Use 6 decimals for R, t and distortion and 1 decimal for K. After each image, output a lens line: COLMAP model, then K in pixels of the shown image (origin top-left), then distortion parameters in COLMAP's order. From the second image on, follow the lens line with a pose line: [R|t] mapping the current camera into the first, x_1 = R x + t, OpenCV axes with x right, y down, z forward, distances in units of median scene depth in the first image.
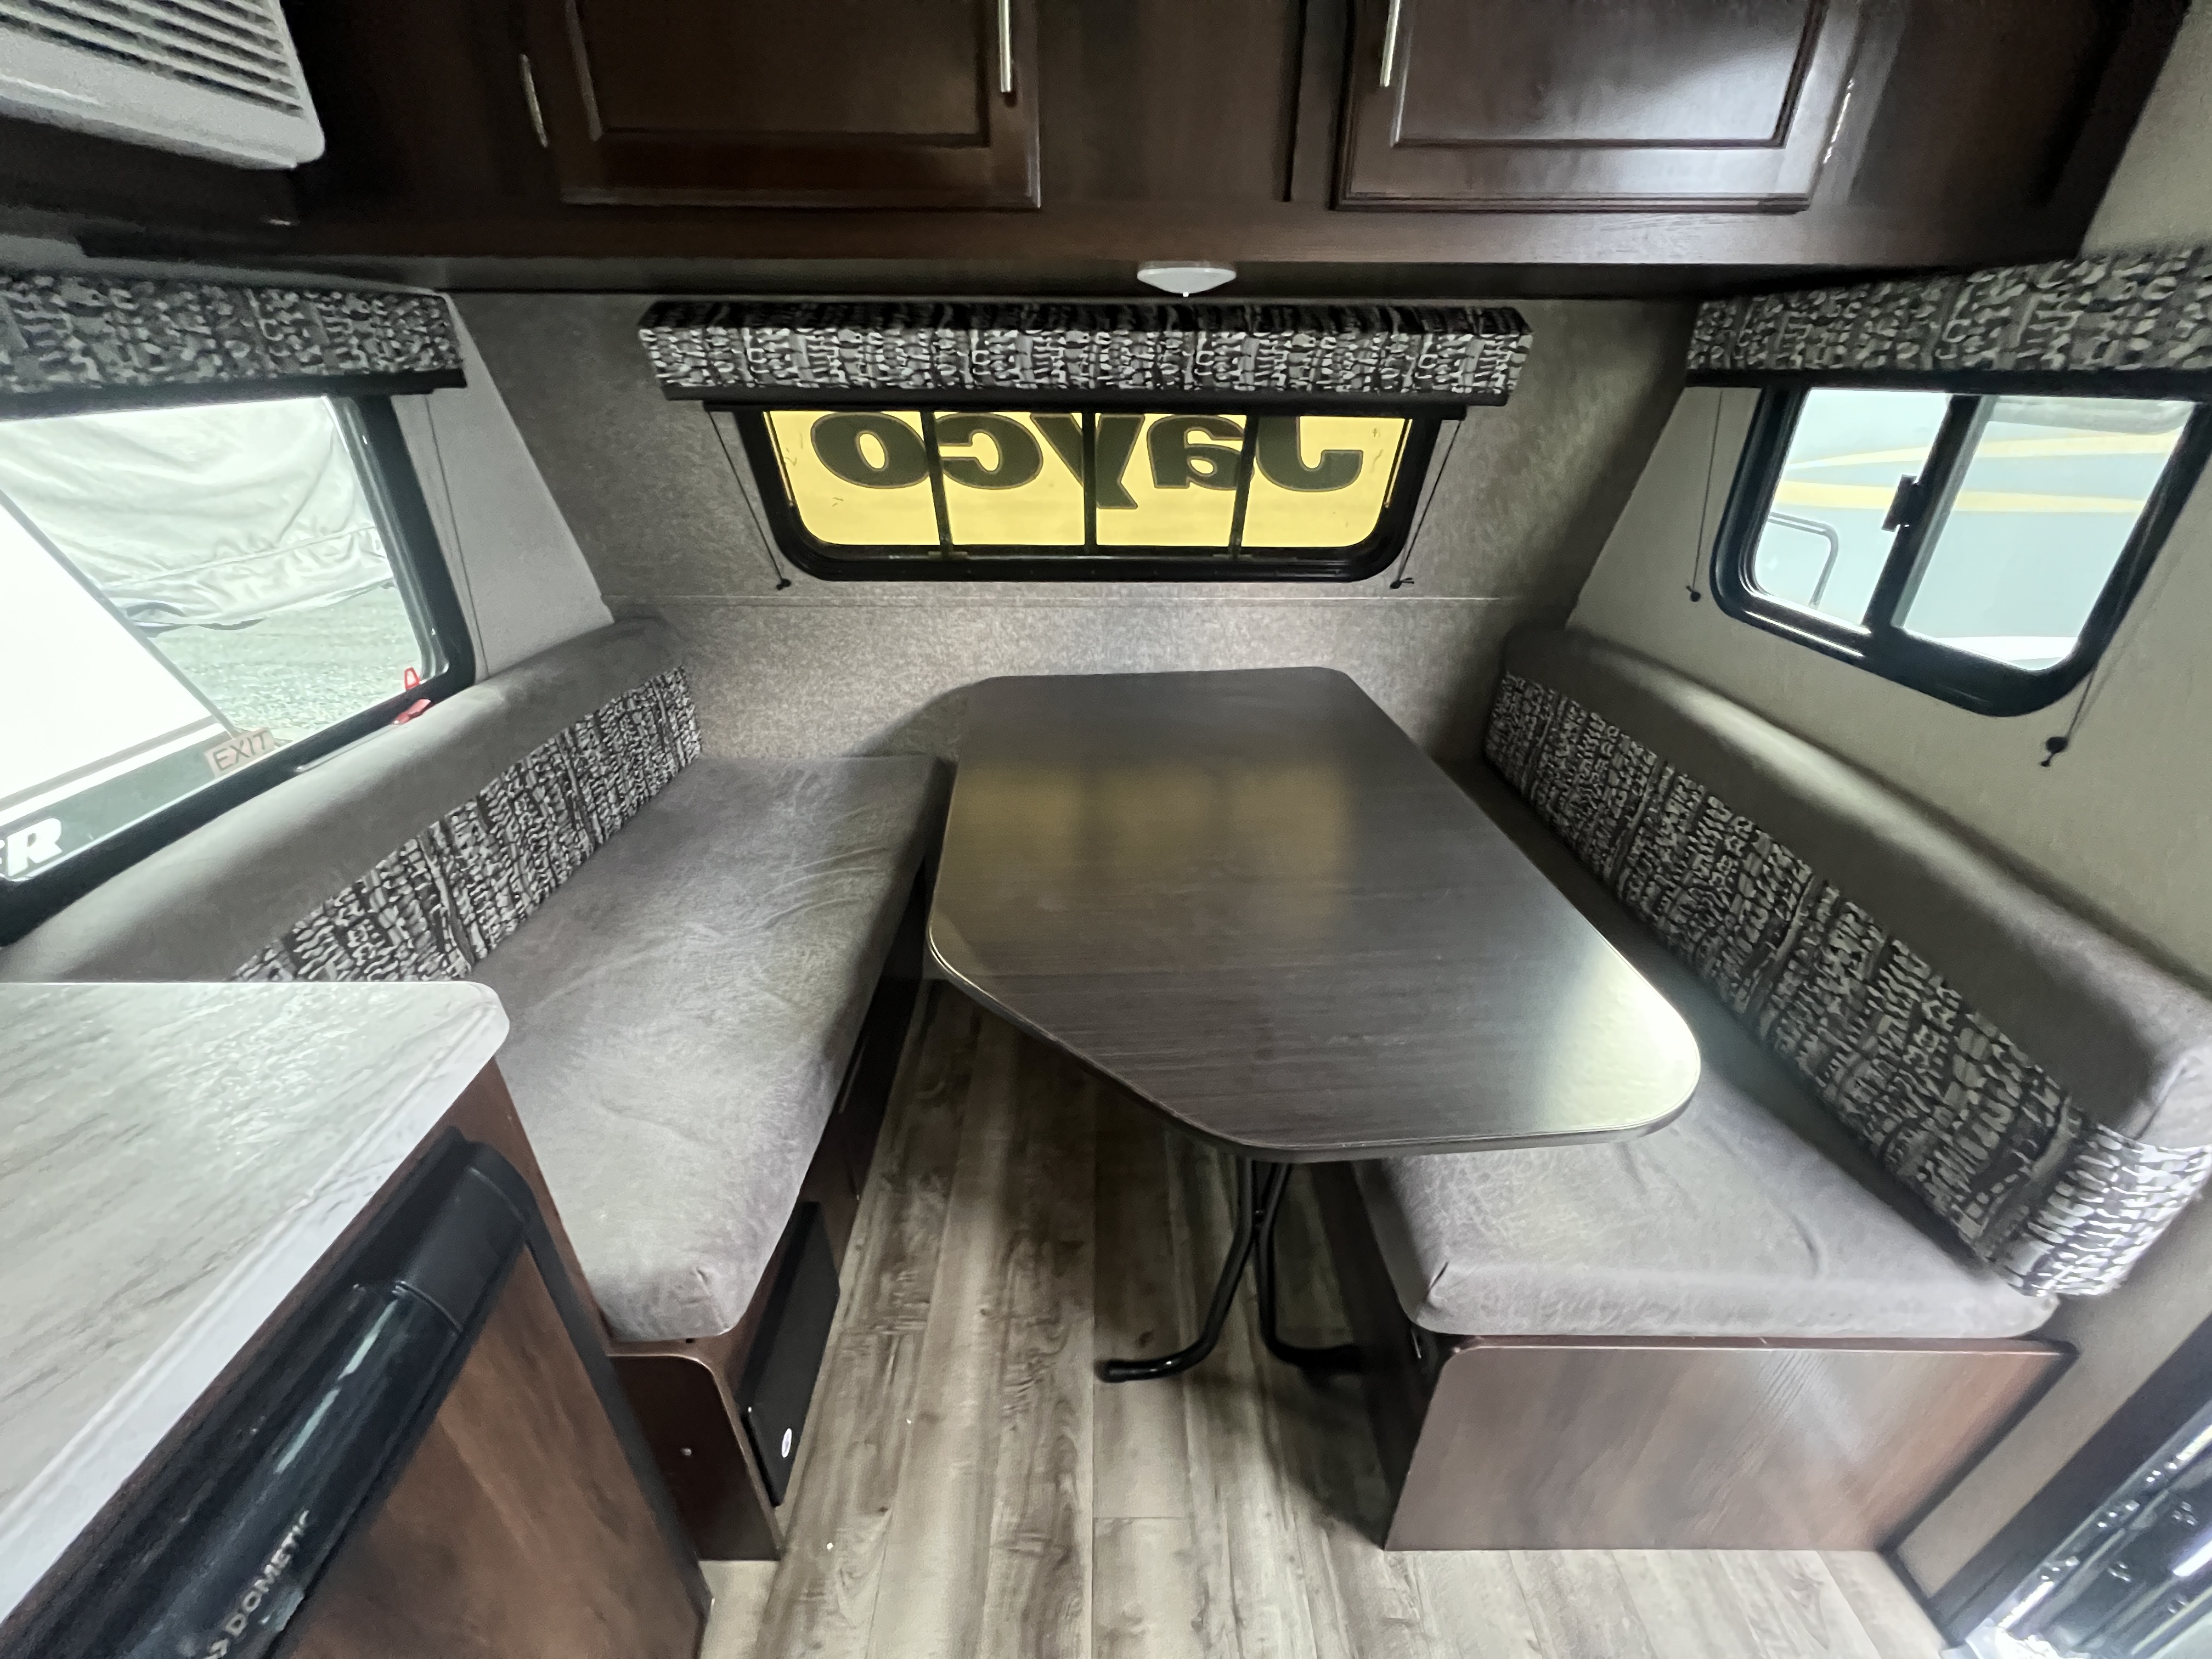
lens RADIAL K [[884.5, 0, 1103.4], [0, 884.5, 827.0], [0, 0, 1]] dist [-0.003139, 0.000640]
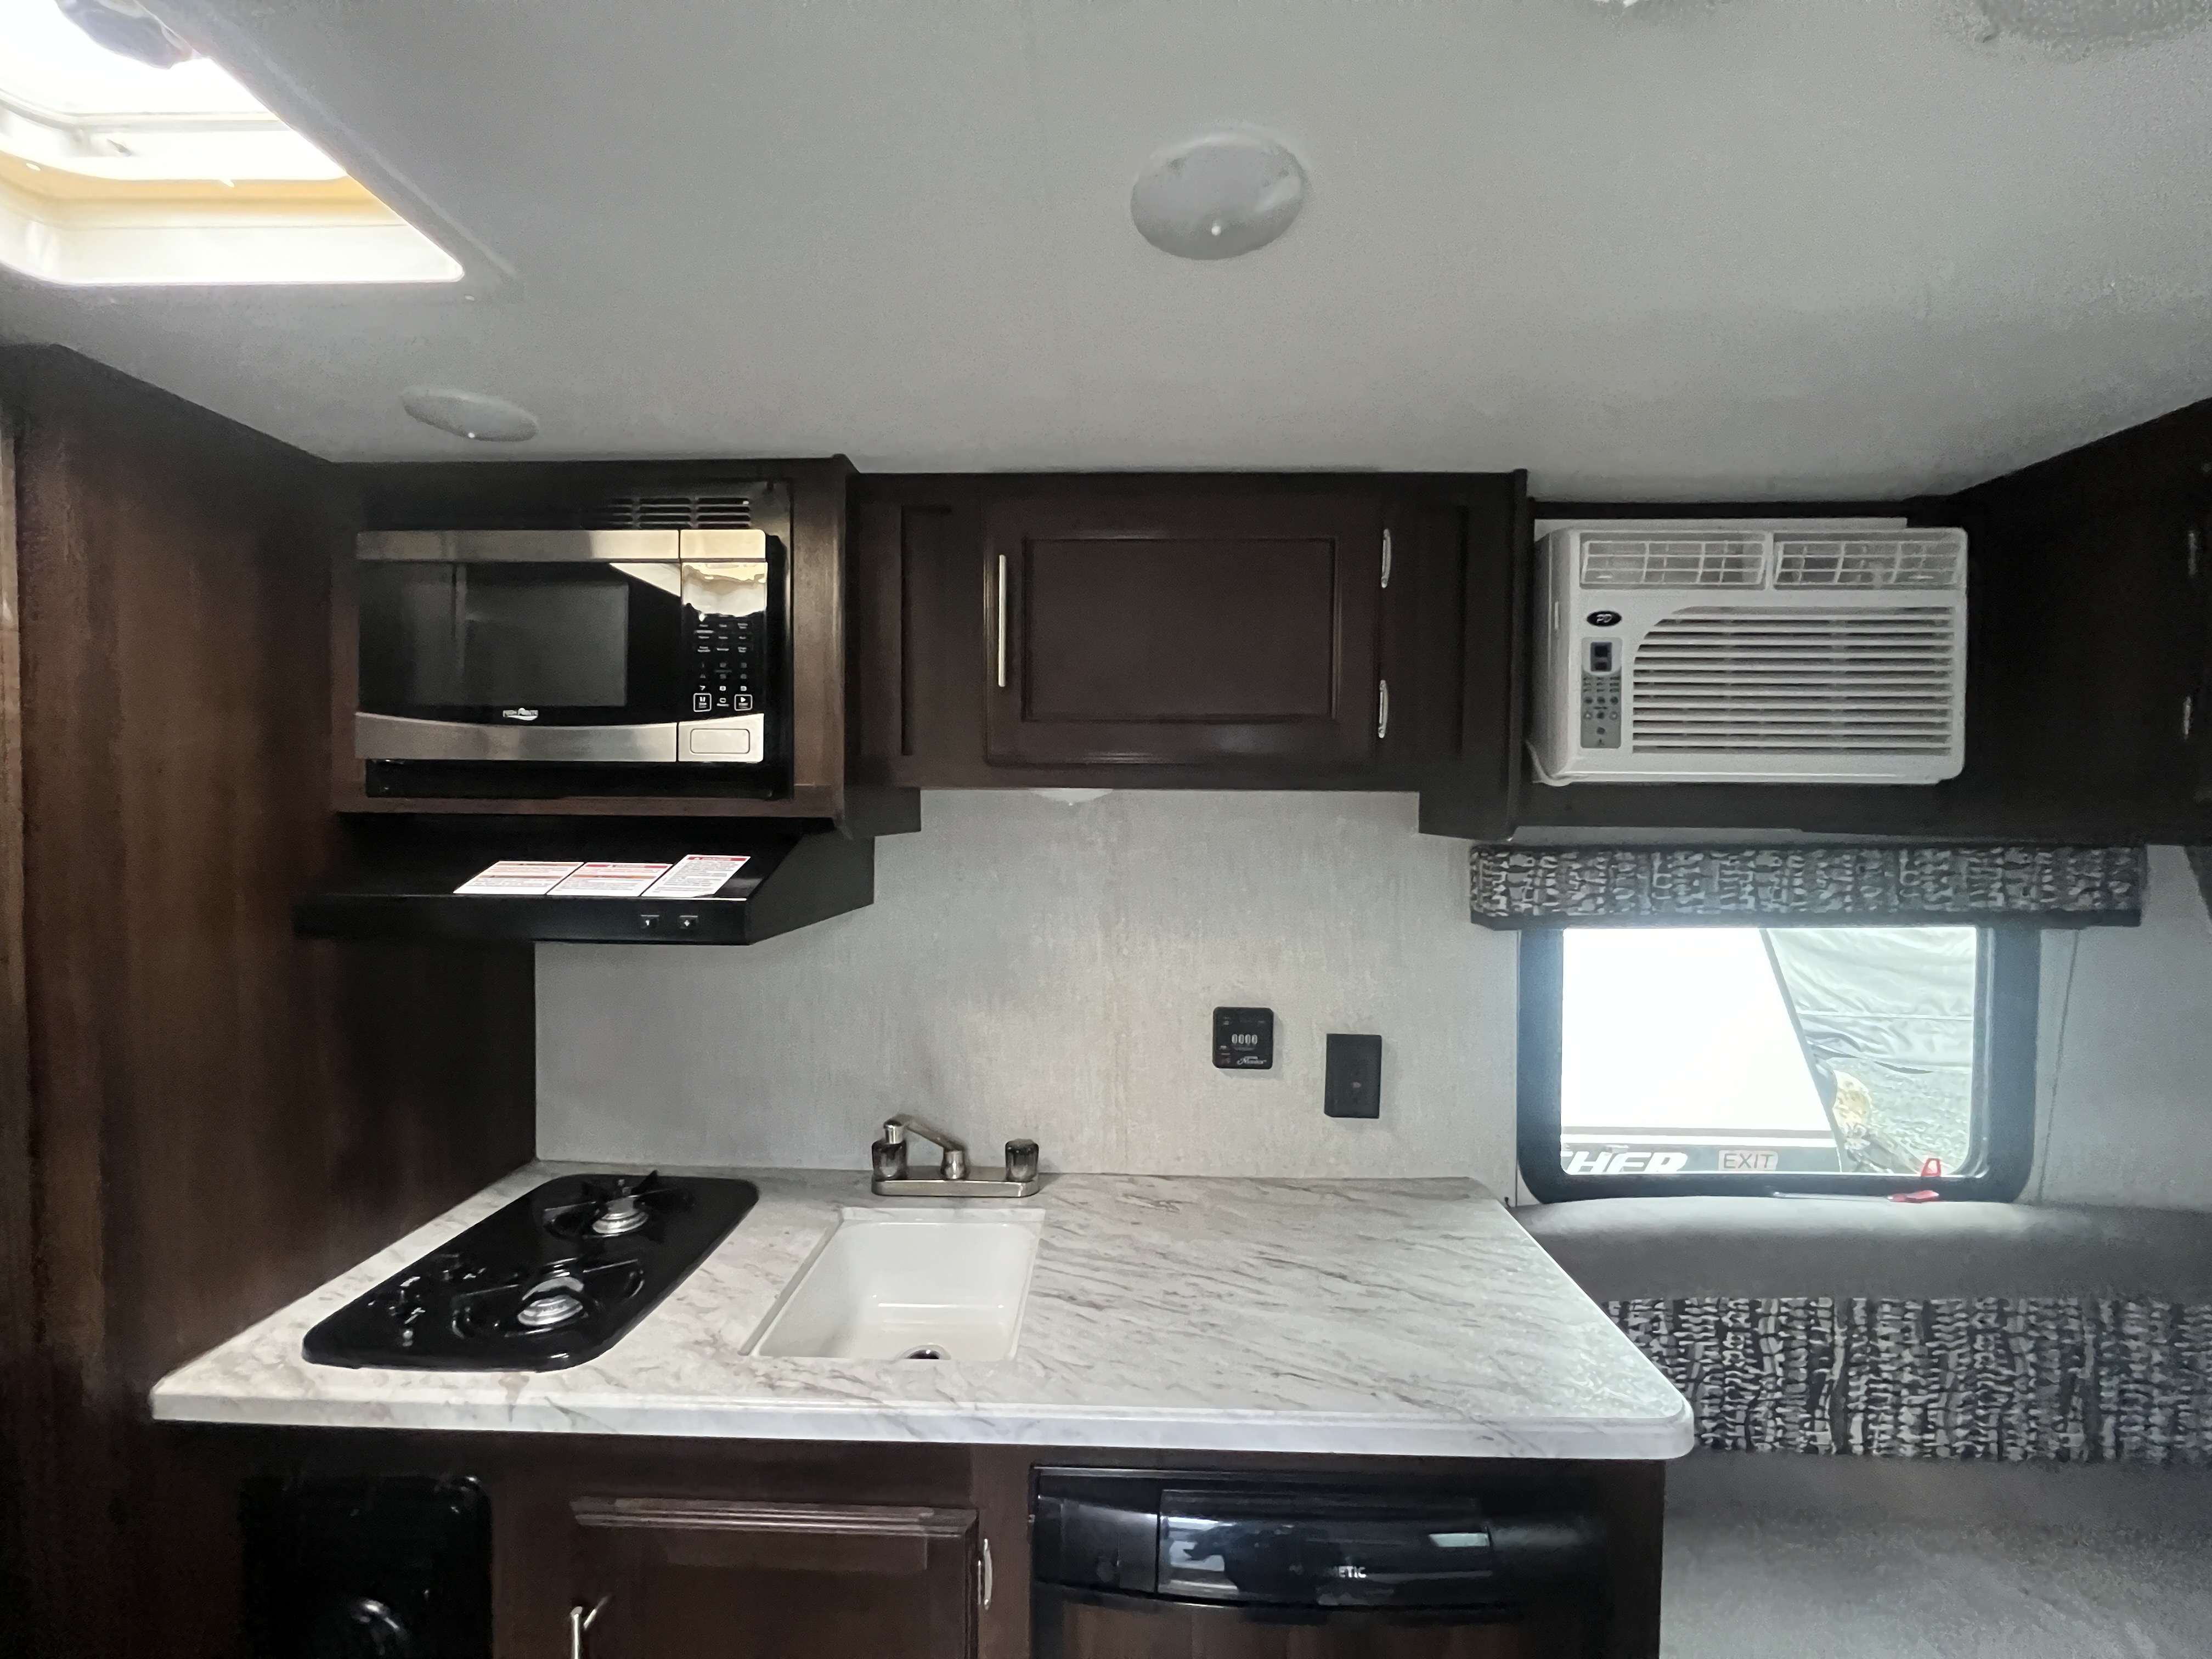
lens RADIAL K [[884.5, 0, 1103.4], [0, 884.5, 827.0], [0, 0, 1]] dist [-0.003139, 0.000640]
pose [[-0.028650, 0.018228, -0.999423, 0.278233], [-0.474701, 0.879648, 0.029651, -0.095891], [0.879681, 0.475277, -0.016549, -0.020365]]
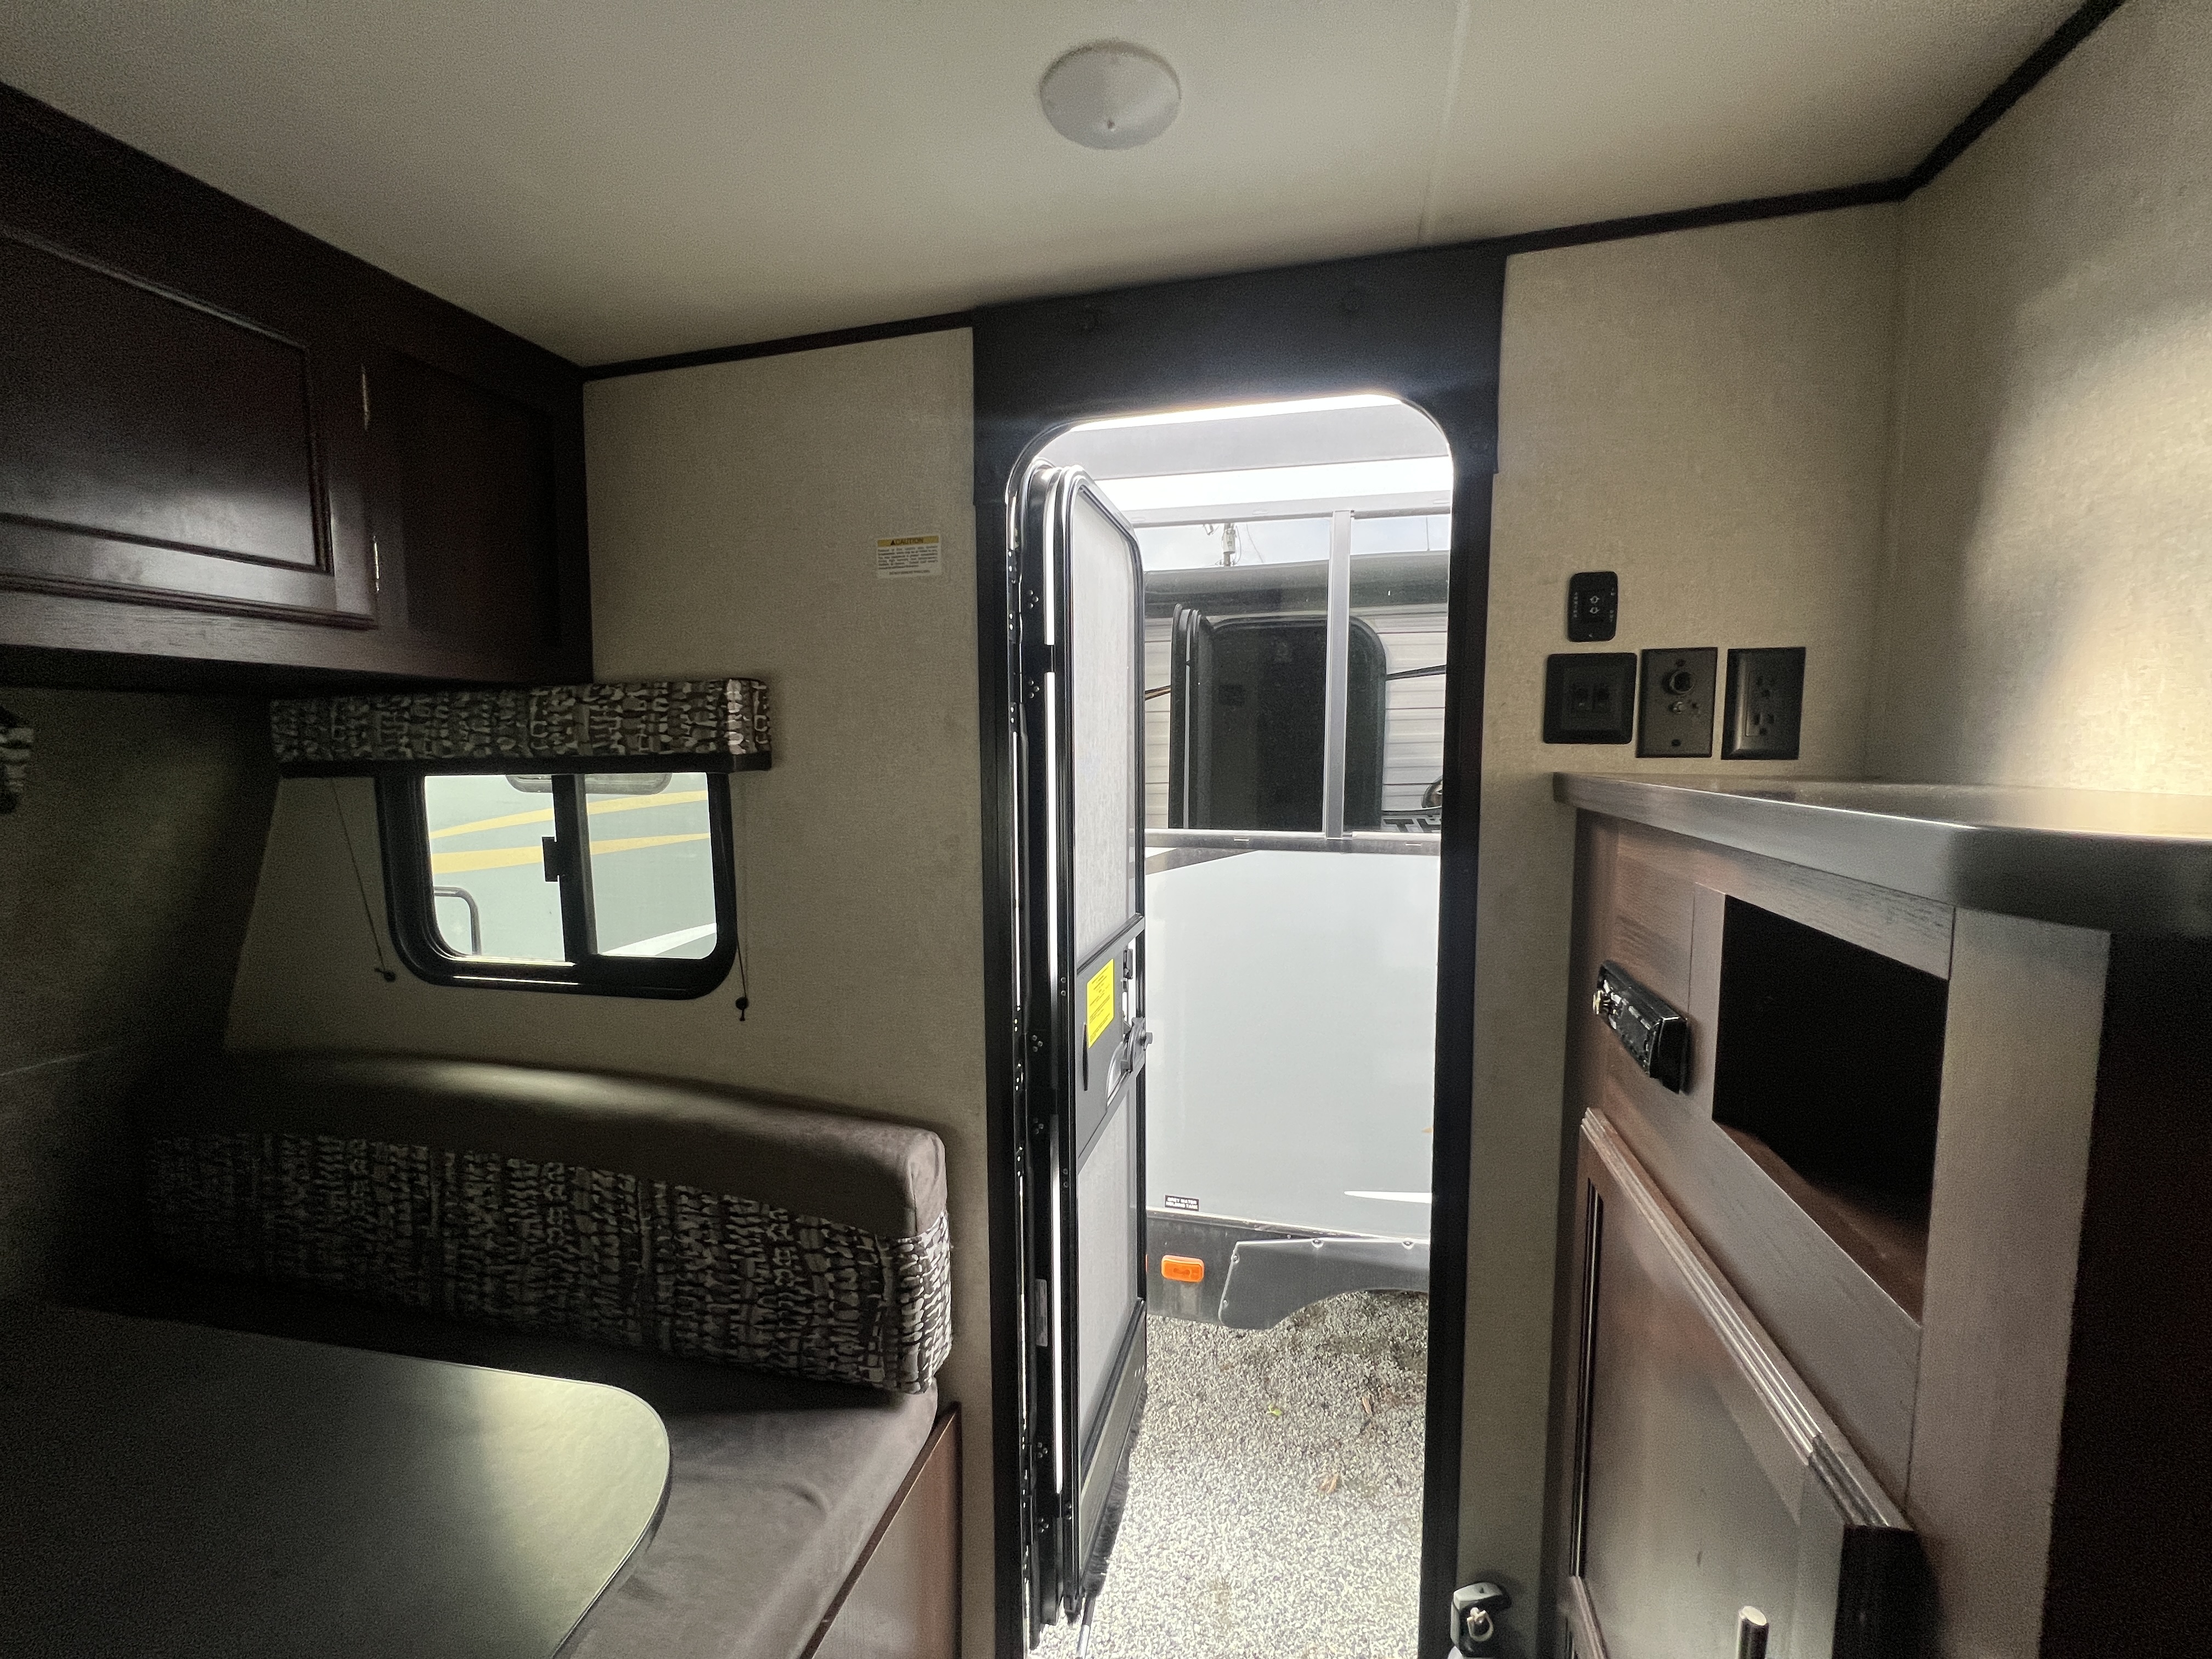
lens RADIAL K [[884.5, 0, 1103.4], [0, 884.5, 827.0], [0, 0, 1]] dist [-0.003139, 0.000640]
pose [[0.245813, -0.094606, 0.964689, -0.037002], [0.463791, 0.885390, -0.031350, -0.025190], [-0.851160, 0.455120, 0.261517, 0.046742]]
